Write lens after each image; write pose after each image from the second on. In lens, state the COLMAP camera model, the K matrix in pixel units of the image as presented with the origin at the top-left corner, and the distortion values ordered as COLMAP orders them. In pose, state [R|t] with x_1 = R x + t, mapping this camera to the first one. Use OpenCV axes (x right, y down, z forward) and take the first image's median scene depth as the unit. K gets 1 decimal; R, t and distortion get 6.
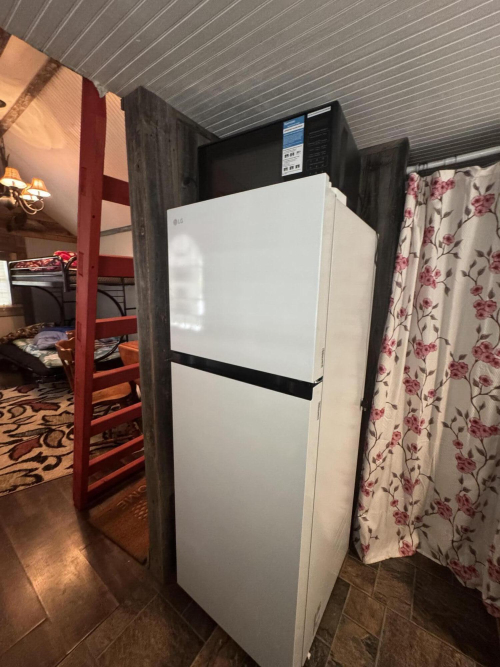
lens RADIAL K [[266.3, 0, 246.2], [0, 266.3, 331.8], [0, 0, 1]] dist [-0.000974, -0.000838]
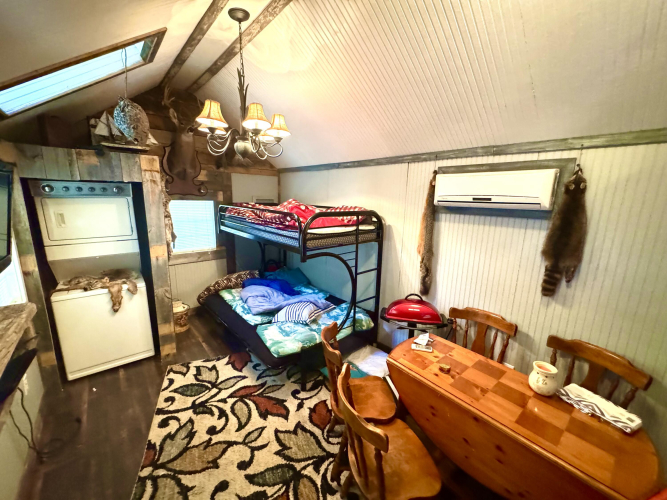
lens RADIAL K [[266.3, 0, 334.7], [0, 266.3, 248.6], [0, 0, 1]] dist [-0.000974, -0.000838]
pose [[0.975757, 0.052375, -0.212496, -0.399609], [-0.047401, 0.998471, 0.028439, -0.201310], [0.213661, -0.017678, 0.976748, 0.261619]]
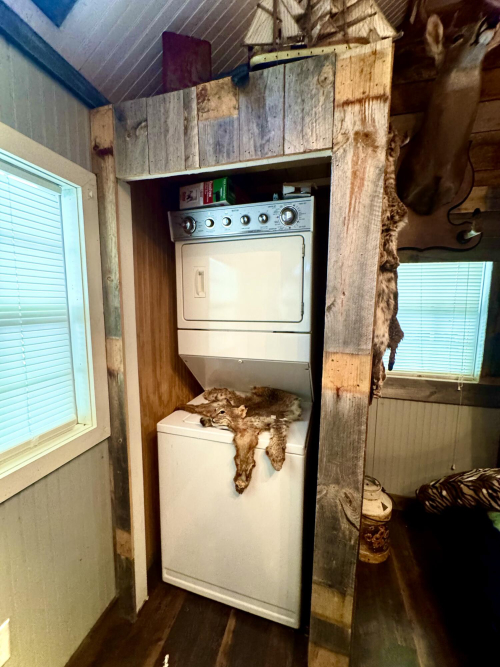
lens RADIAL K [[266.3, 0, 249.7], [0, 266.3, 335.3], [0, 0, 1]] dist [-0.000974, -0.000838]
pose [[0.356353, 0.101536, -0.928818, -0.918455], [-0.159132, 0.986150, 0.046750, -0.175967], [0.920701, 0.131145, 0.367575, 0.779631]]
